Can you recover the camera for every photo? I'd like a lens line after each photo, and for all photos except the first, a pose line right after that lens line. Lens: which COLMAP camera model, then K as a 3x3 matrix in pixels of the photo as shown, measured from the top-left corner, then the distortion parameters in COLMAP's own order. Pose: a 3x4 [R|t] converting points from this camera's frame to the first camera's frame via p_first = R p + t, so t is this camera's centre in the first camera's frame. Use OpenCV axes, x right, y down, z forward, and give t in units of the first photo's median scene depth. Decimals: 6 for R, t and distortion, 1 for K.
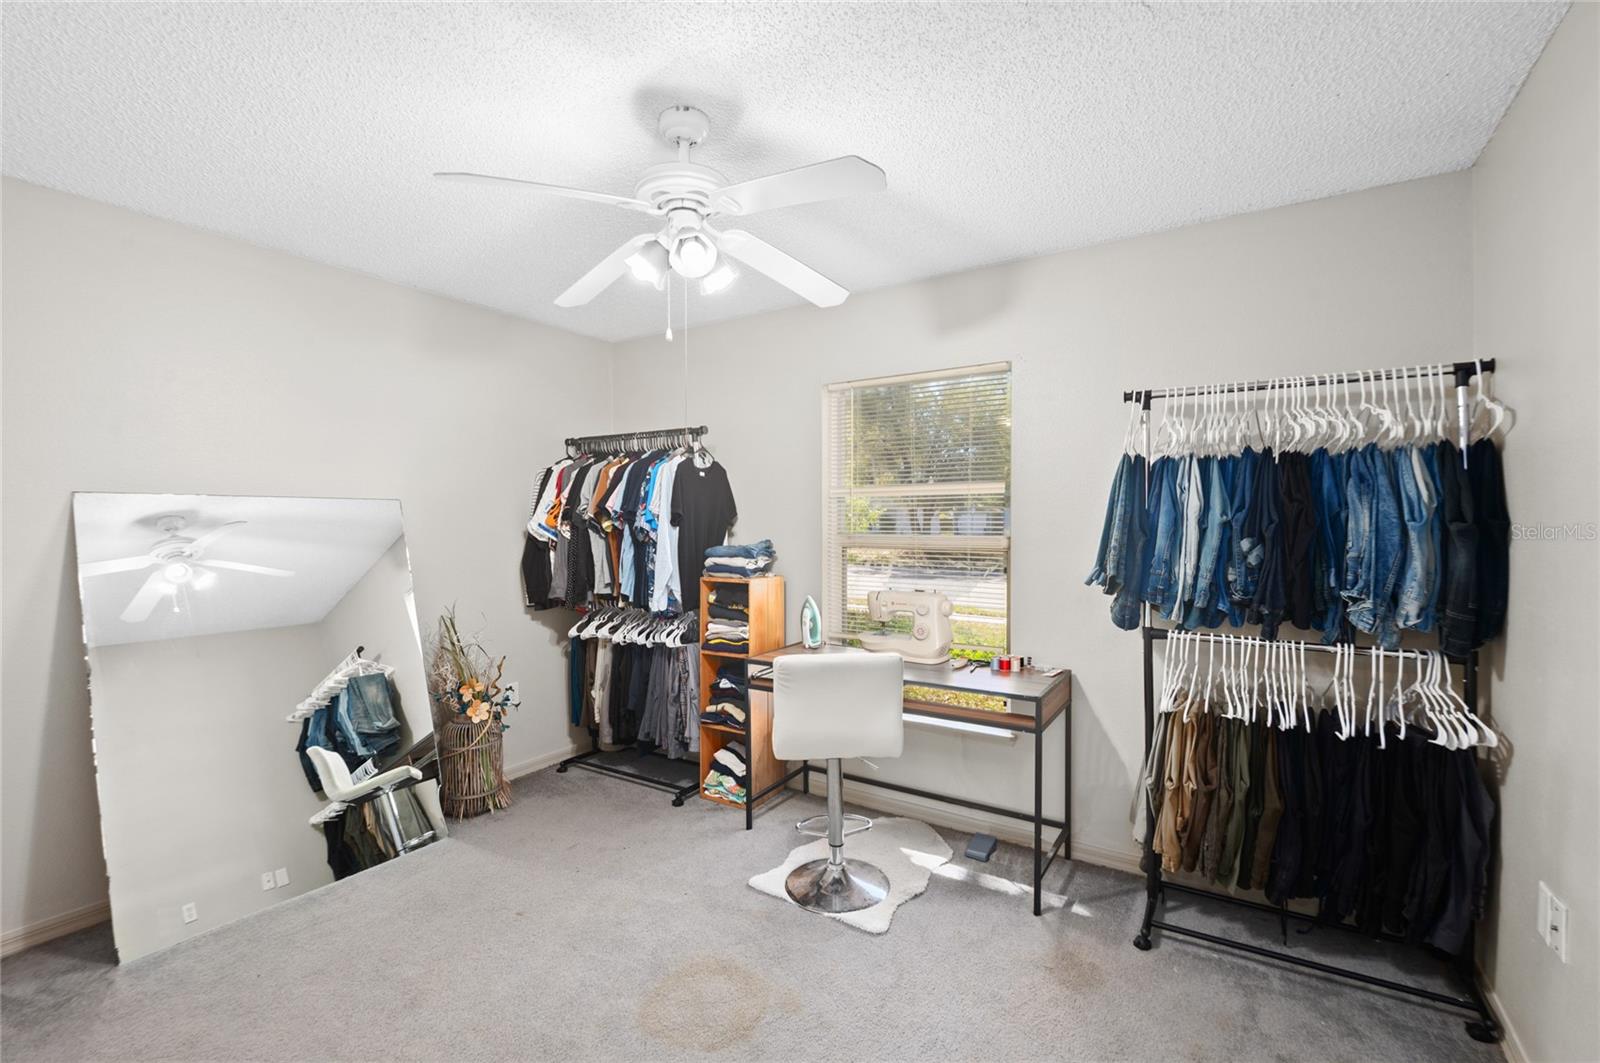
lens RADIAL K [[697.3, 0, 795.5], [0, 697.3, 524.8], [0, 0, 1]] dist [-0.009198, -0.001862]
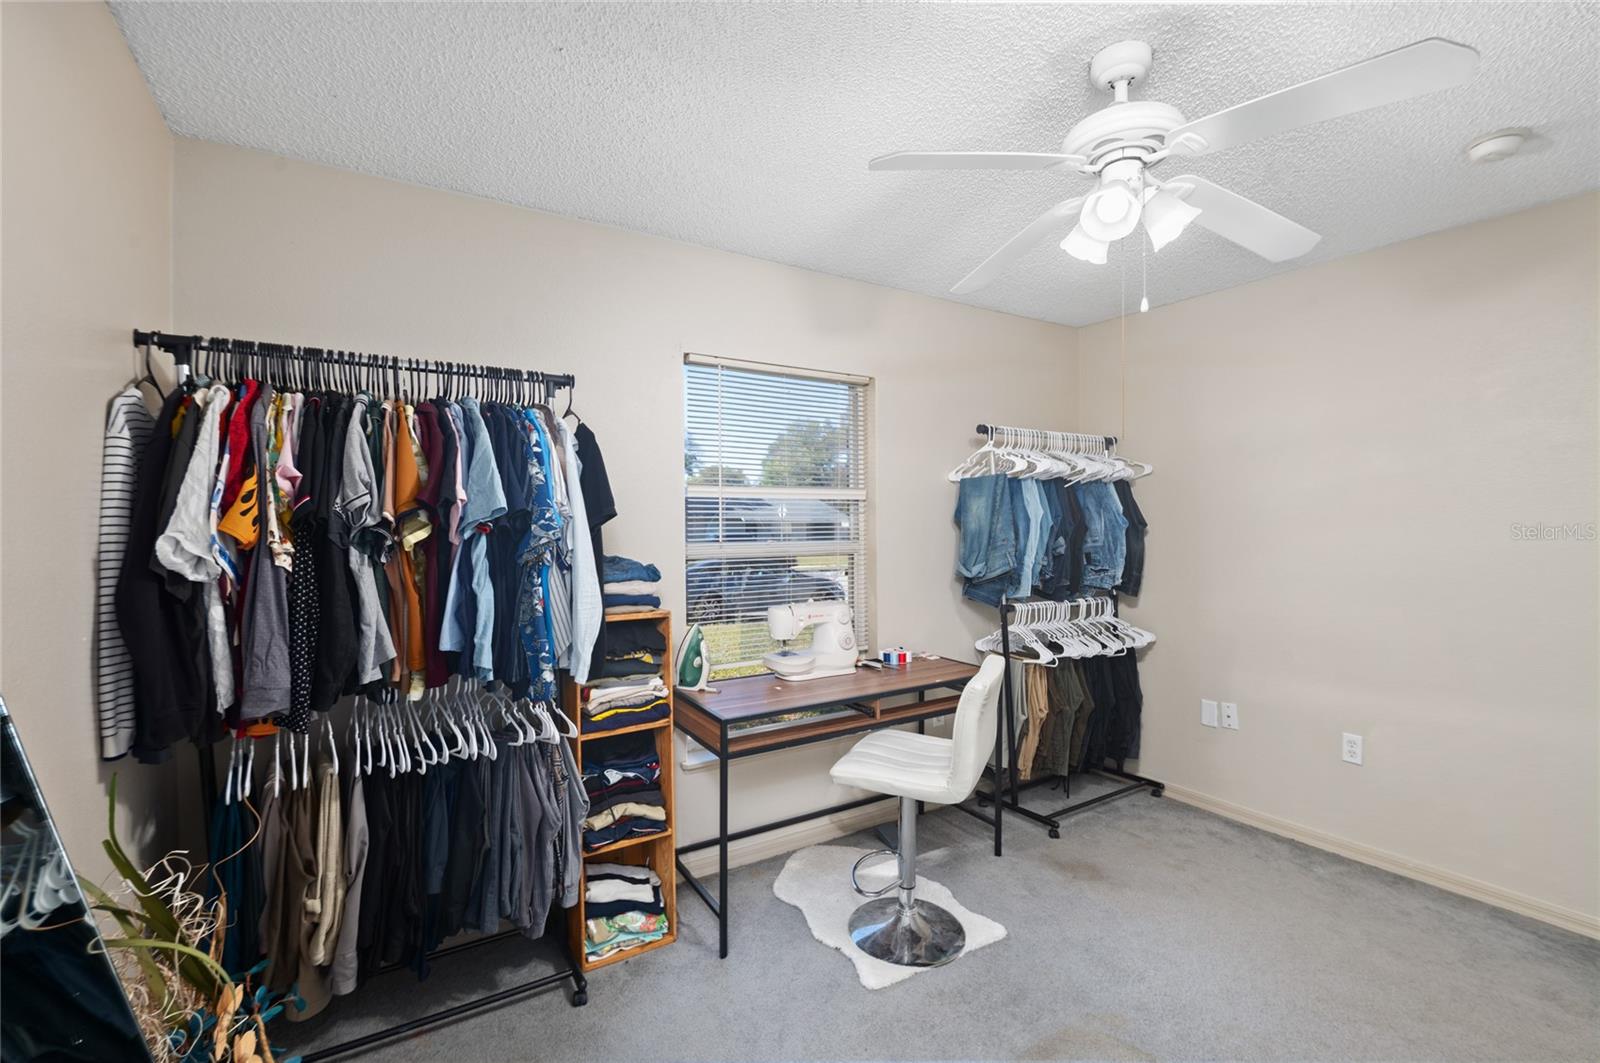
lens RADIAL K [[697.3, 0, 794.7], [0, 697.3, 525.5], [0, 0, 1]] dist [-0.009198, -0.001862]
pose [[0.423201, -0.006473, 0.906013, -0.628655], [0.002276, 0.999979, 0.006081, -0.010102], [-0.906033, -0.000511, 0.423207, 0.581805]]
